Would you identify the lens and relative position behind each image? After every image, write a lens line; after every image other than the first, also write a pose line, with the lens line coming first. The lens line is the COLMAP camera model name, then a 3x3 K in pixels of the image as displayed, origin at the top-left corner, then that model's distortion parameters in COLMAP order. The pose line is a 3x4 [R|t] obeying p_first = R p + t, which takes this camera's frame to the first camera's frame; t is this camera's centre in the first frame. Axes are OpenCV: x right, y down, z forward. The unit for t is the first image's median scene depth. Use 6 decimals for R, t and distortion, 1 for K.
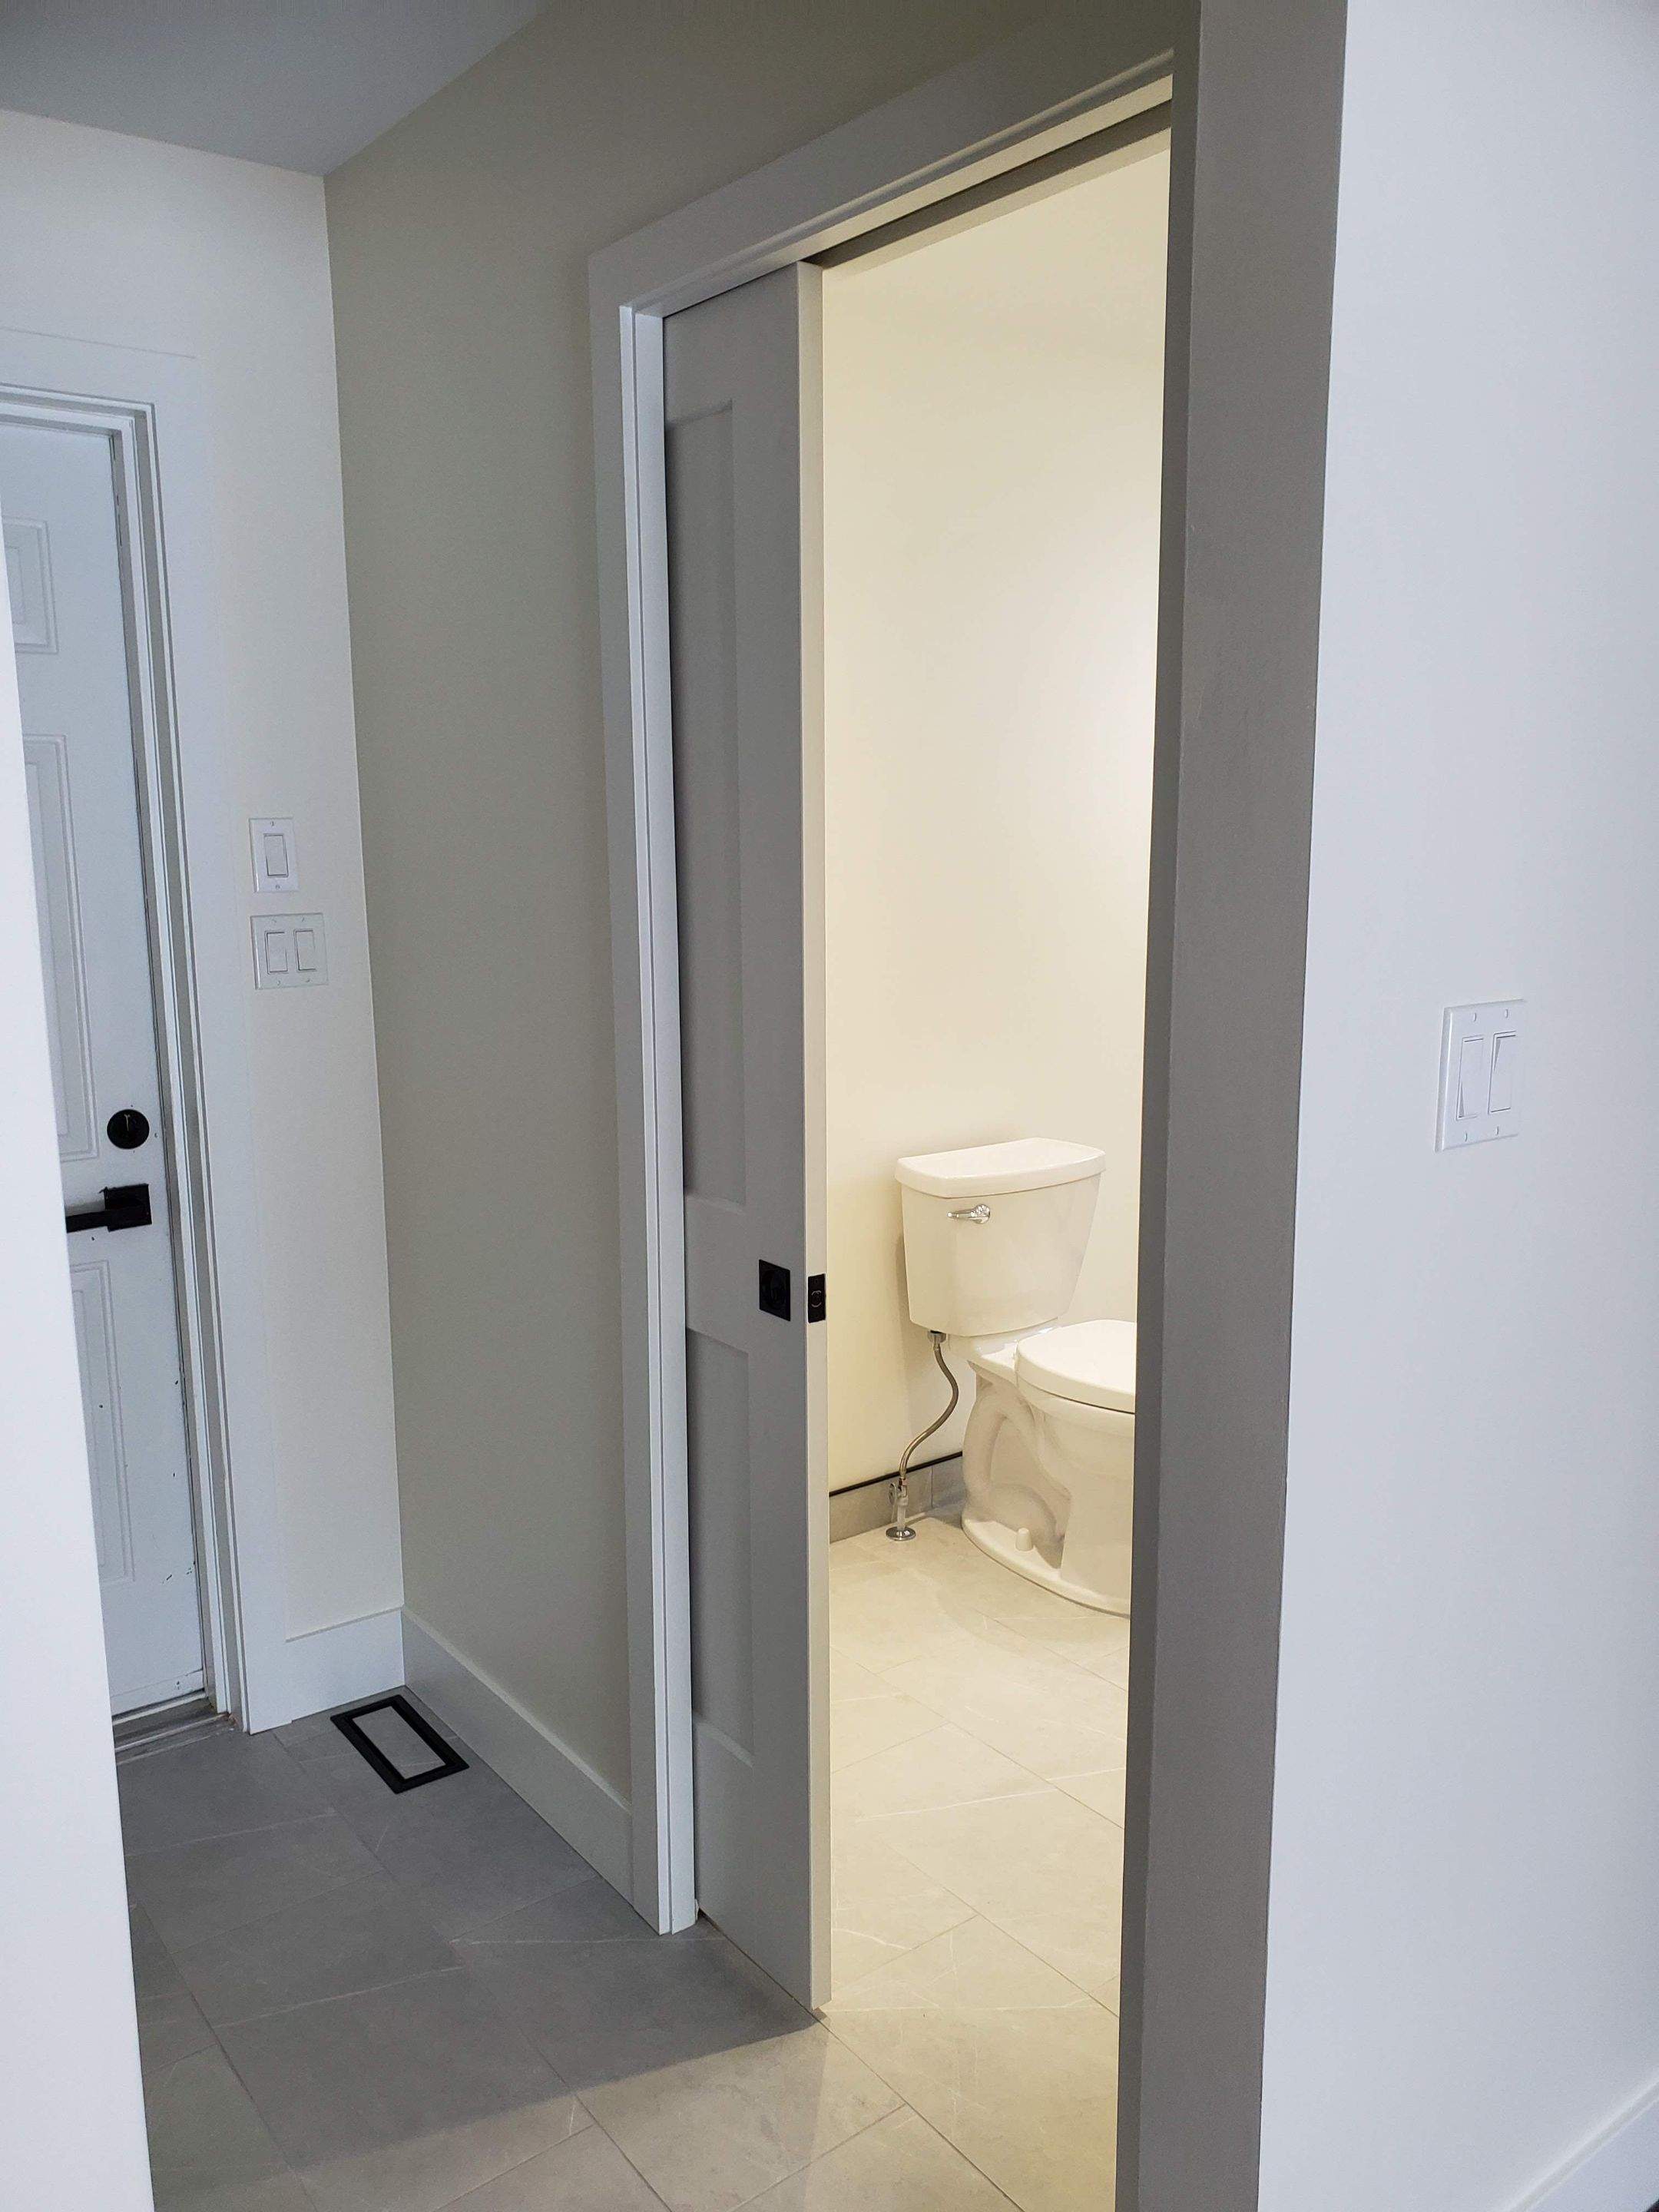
lens RADIAL K [[1709.8, 0, 789.8], [0, 1709.8, 1086.4], [0, 0, 1]] dist [0.011563, -0.014525]
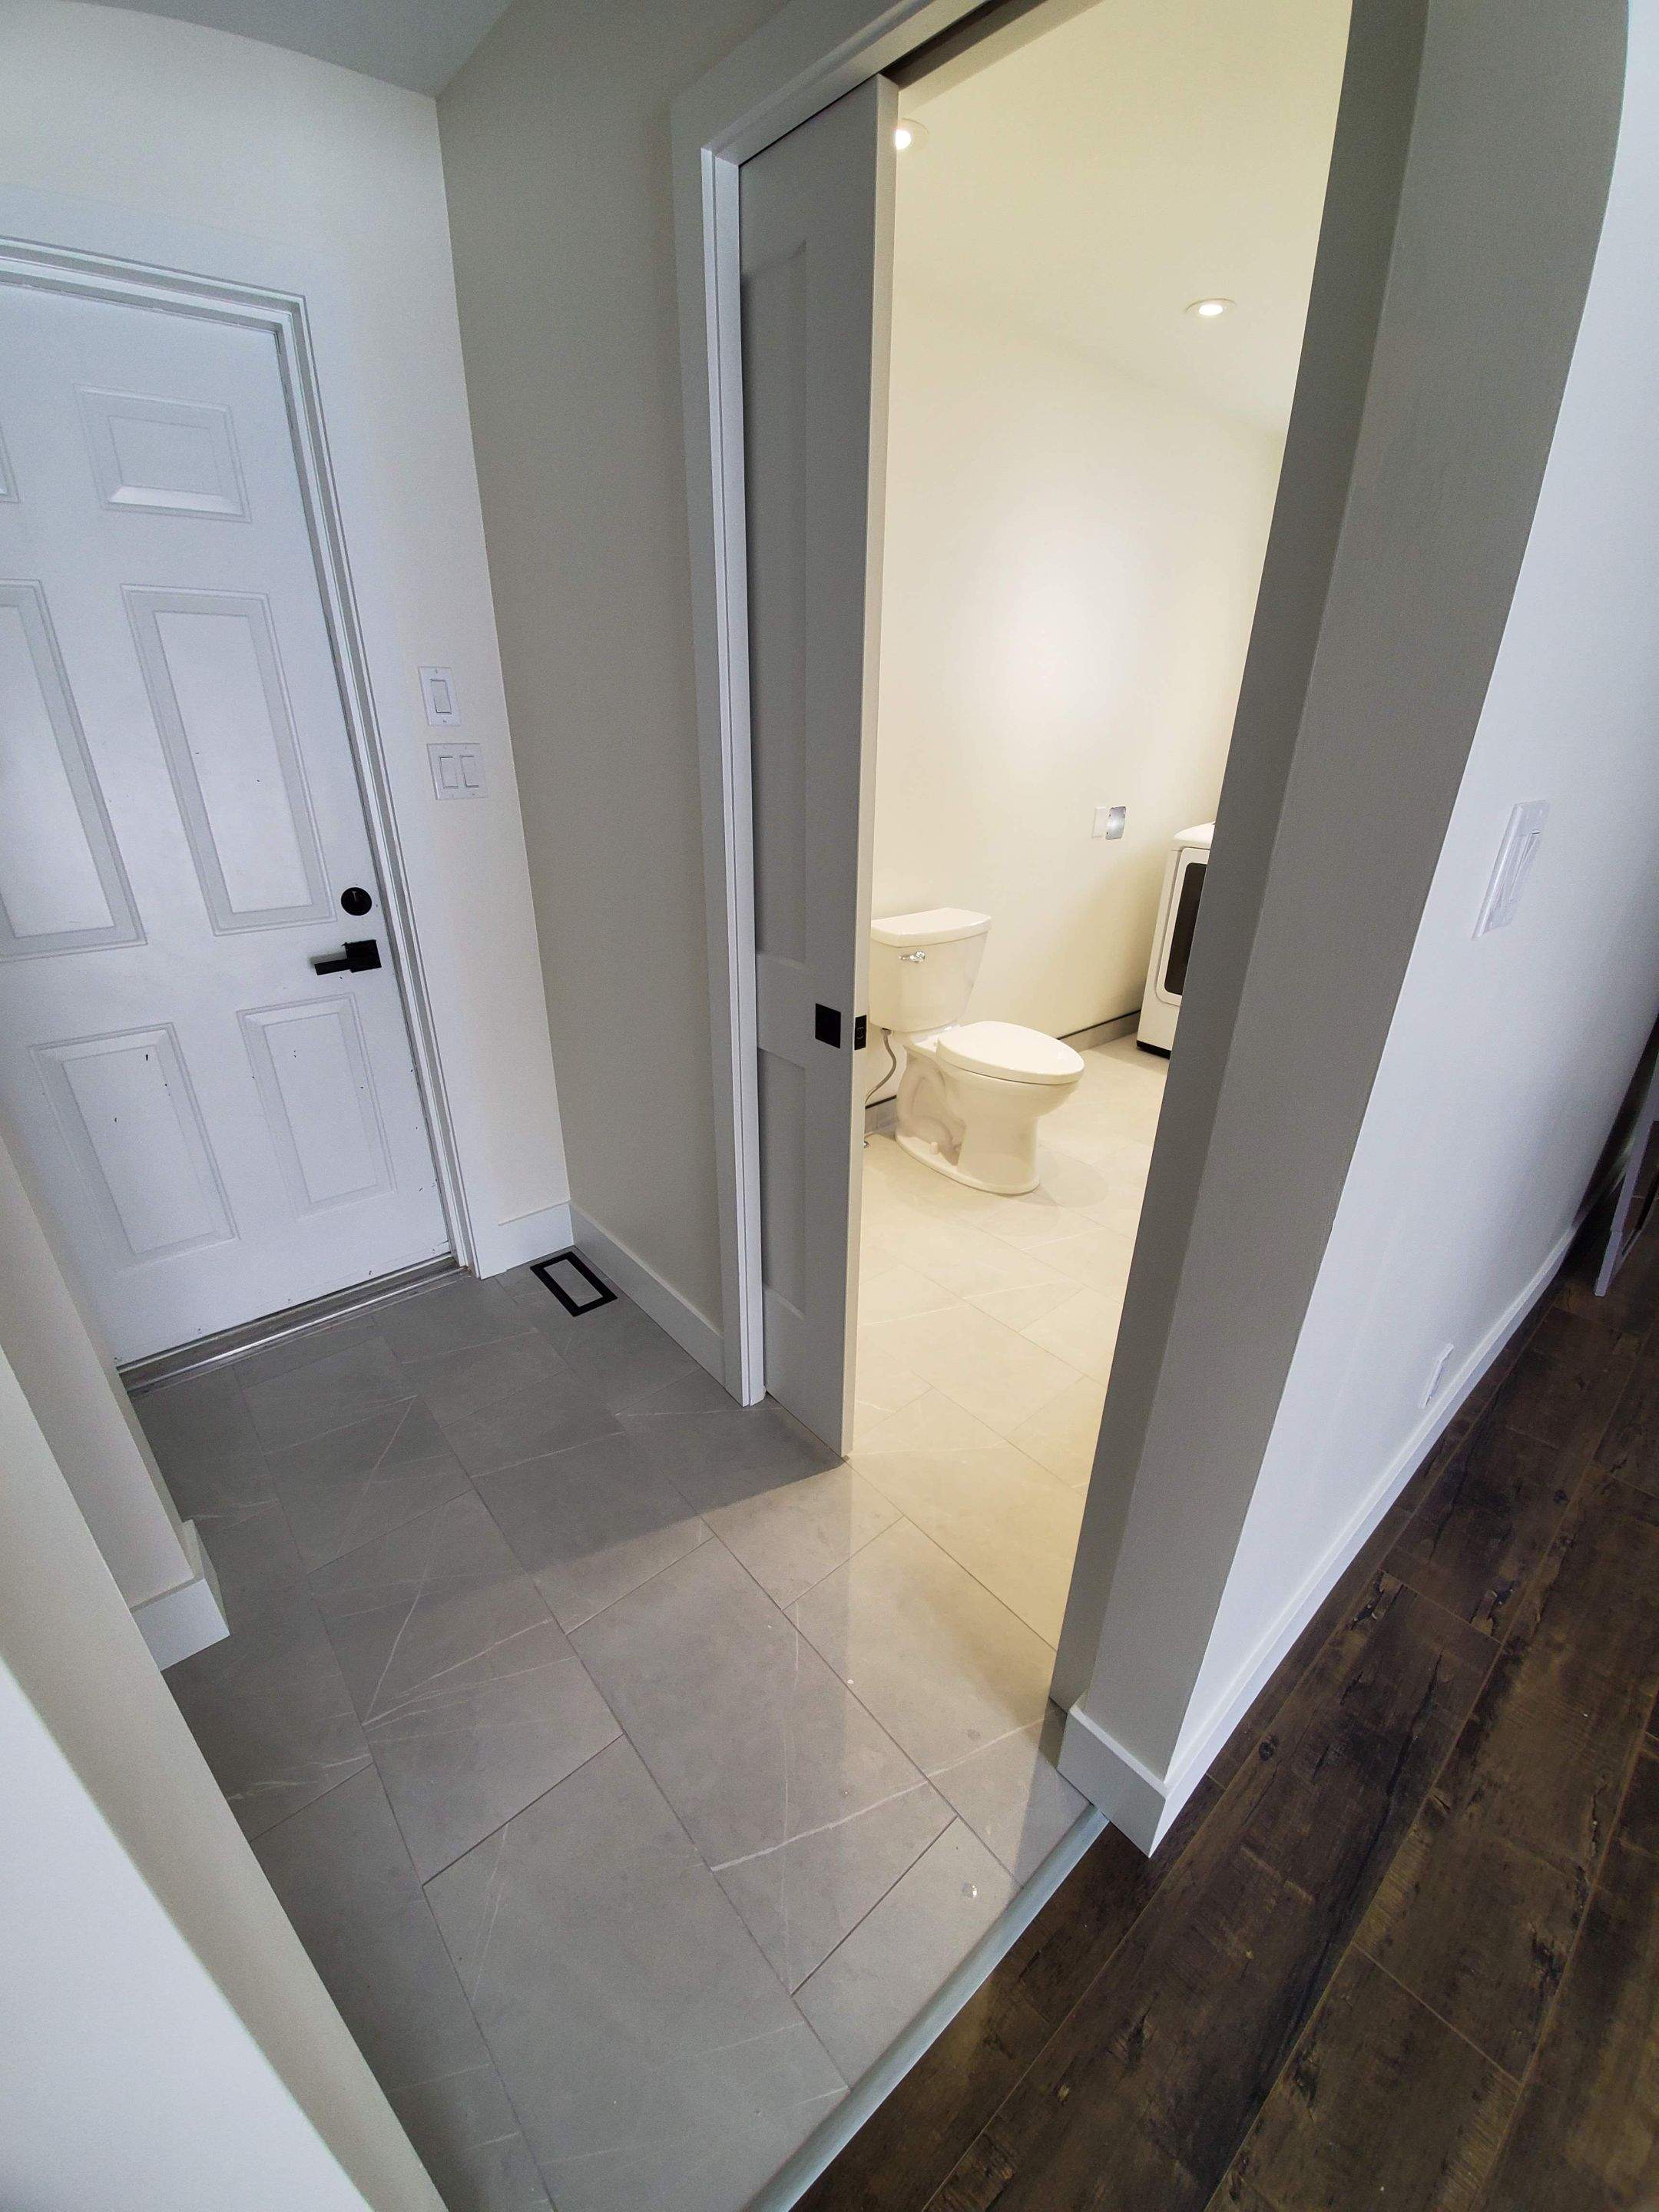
lens RADIAL K [[864.6, 0, 819.5], [0, 864.6, 1111.1], [0, 0, 1]] dist [-0.019131, -0.003420]
pose [[0.997353, -0.010177, 0.071992, -0.051035], [-0.009238, 0.964396, 0.264300, 0.000470], [-0.072119, -0.264266, 0.961750, 0.232893]]
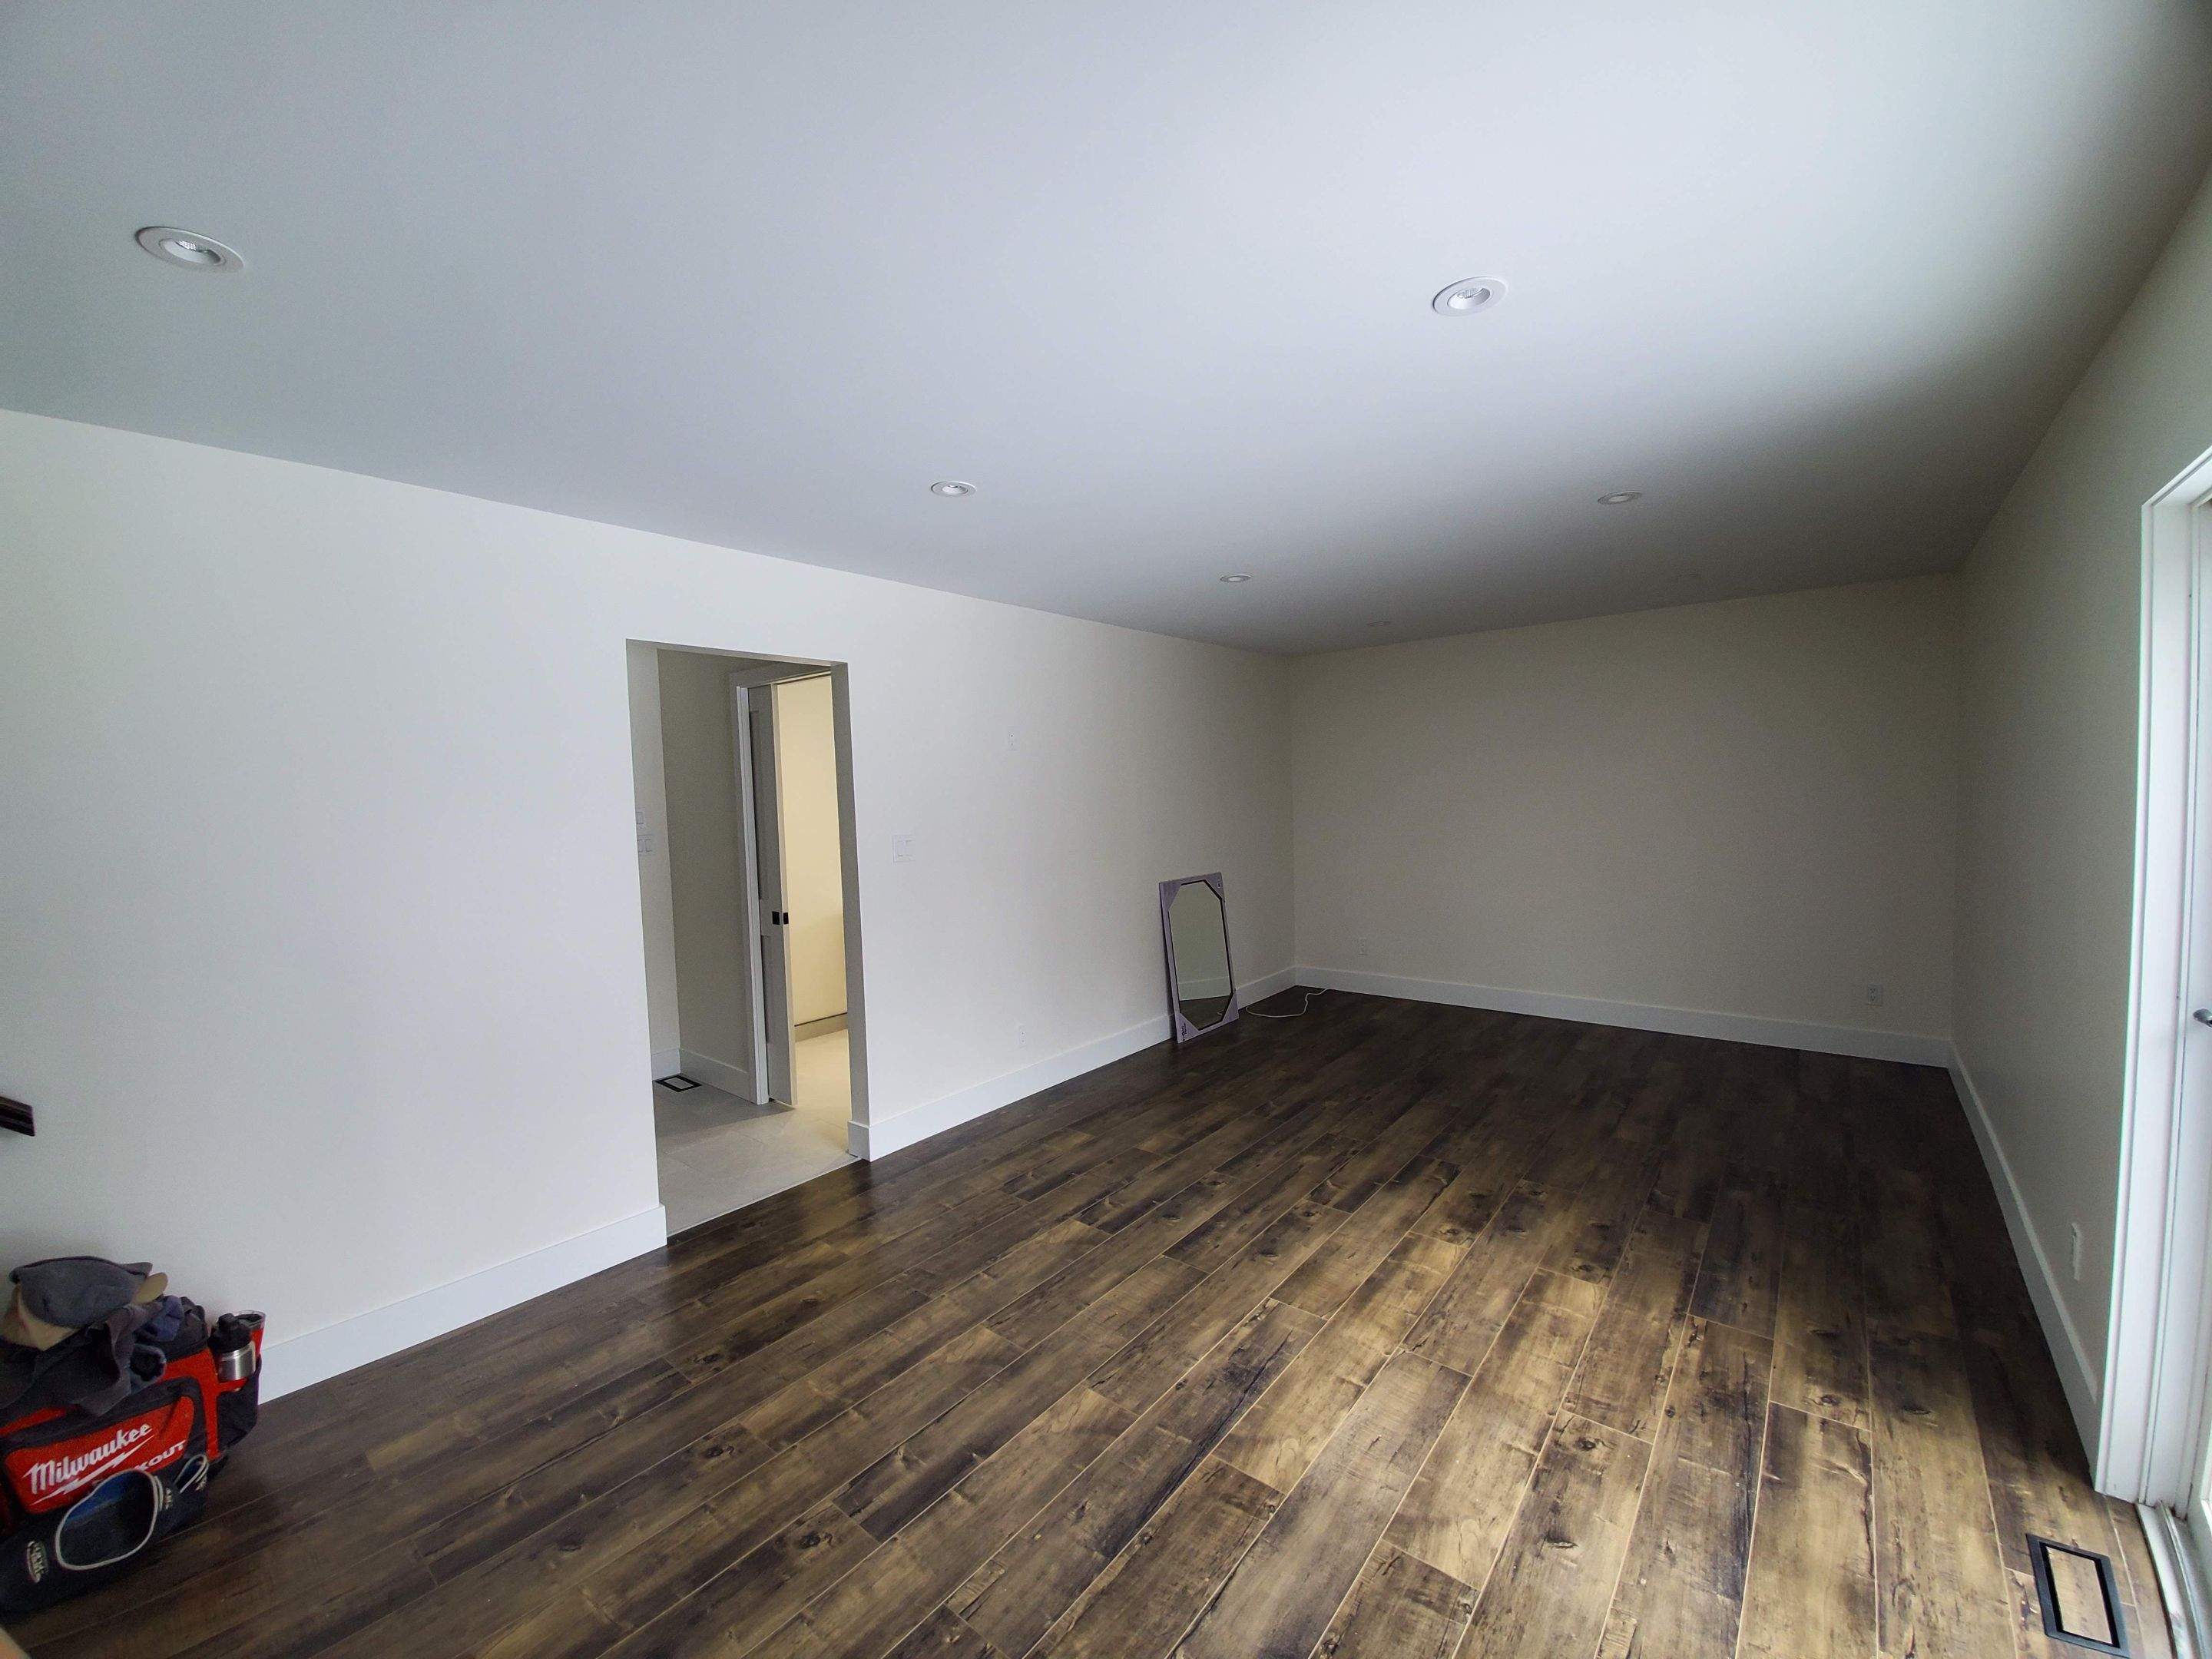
lens RADIAL K [[864.6, 0, 1129.8], [0, 864.6, 824.7], [0, 0, 1]] dist [-0.019131, -0.003420]
pose [[0.962121, -0.029983, 0.270968, 0.183657], [0.061706, 0.992089, -0.109322, 0.125884], [-0.265546, 0.121901, 0.956360, -0.916780]]
